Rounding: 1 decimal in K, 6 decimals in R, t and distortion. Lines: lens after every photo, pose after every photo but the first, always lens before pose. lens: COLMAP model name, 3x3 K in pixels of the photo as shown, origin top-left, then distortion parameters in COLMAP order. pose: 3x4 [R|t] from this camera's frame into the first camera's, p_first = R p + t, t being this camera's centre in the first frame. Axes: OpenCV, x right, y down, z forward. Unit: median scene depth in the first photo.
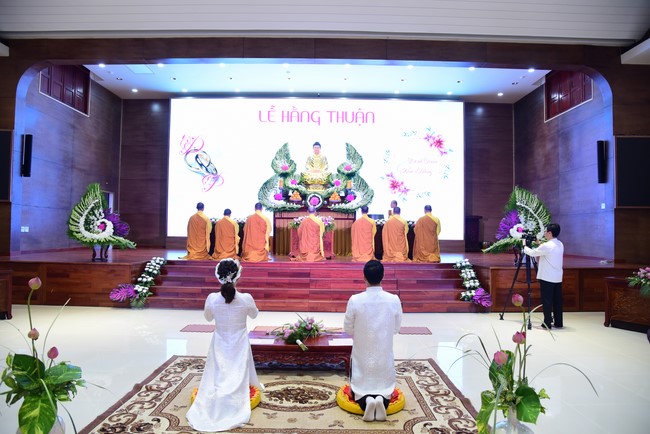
lens RADIAL K [[454.6, 0, 325.0], [0, 454.6, 217.0], [0, 0, 1]] dist [-0.106636, 0.048545]
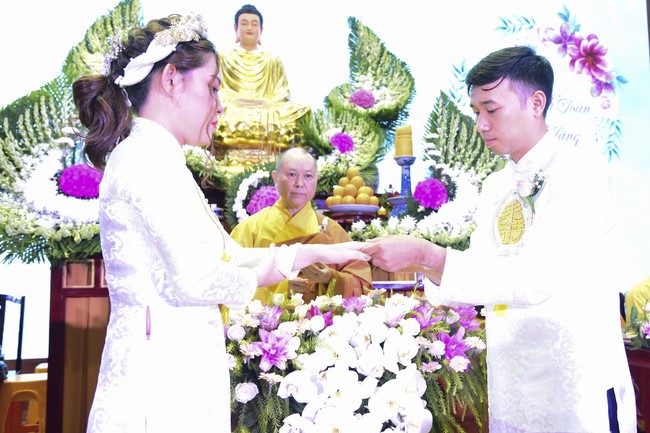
lens RADIAL K [[577.0, 0, 352.3], [0, 577.0, 218.2], [0, 0, 1]] dist [0.001658, 0.002523]
pose [[0.964894, 0.005303, 0.262587, -0.055947], [0.013908, 0.997362, -0.071246, -0.010096], [-0.262272, 0.072397, 0.962274, 0.745177]]
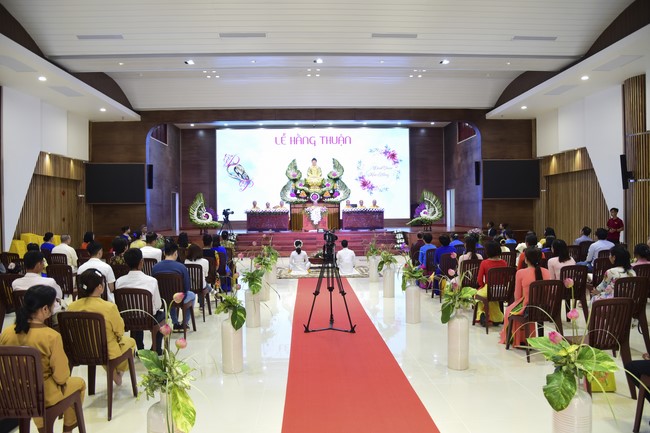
lens RADIAL K [[454.6, 0, 325.0], [0, 454.6, 216.5], [0, 0, 1]] dist [-0.106636, 0.048545]
pose [[0.999189, -0.024462, 0.031974, -0.040430], [0.023168, 0.998922, 0.040232, -0.030095], [-0.032924, -0.039458, 0.998679, -0.654240]]
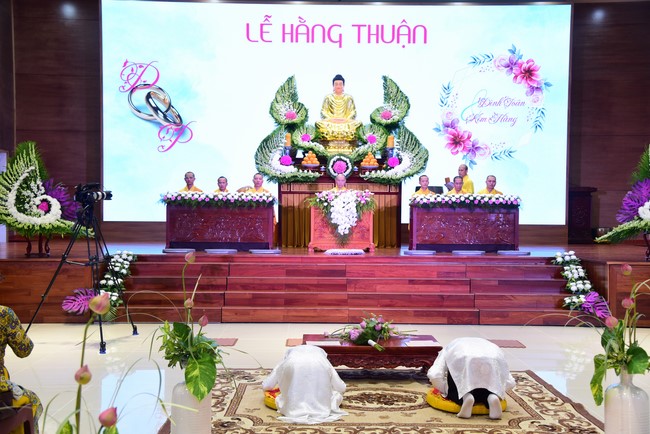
lens RADIAL K [[794.2, 0, 325.0], [0, 794.2, 217.0], [0, 0, 1]] dist [0.169100, 0.041382]
pose [[0.999922, -0.004016, 0.011807, -0.059139], [0.003583, 0.999328, 0.036475, -0.004059], [-0.011946, -0.036430, 0.999265, -0.175271]]
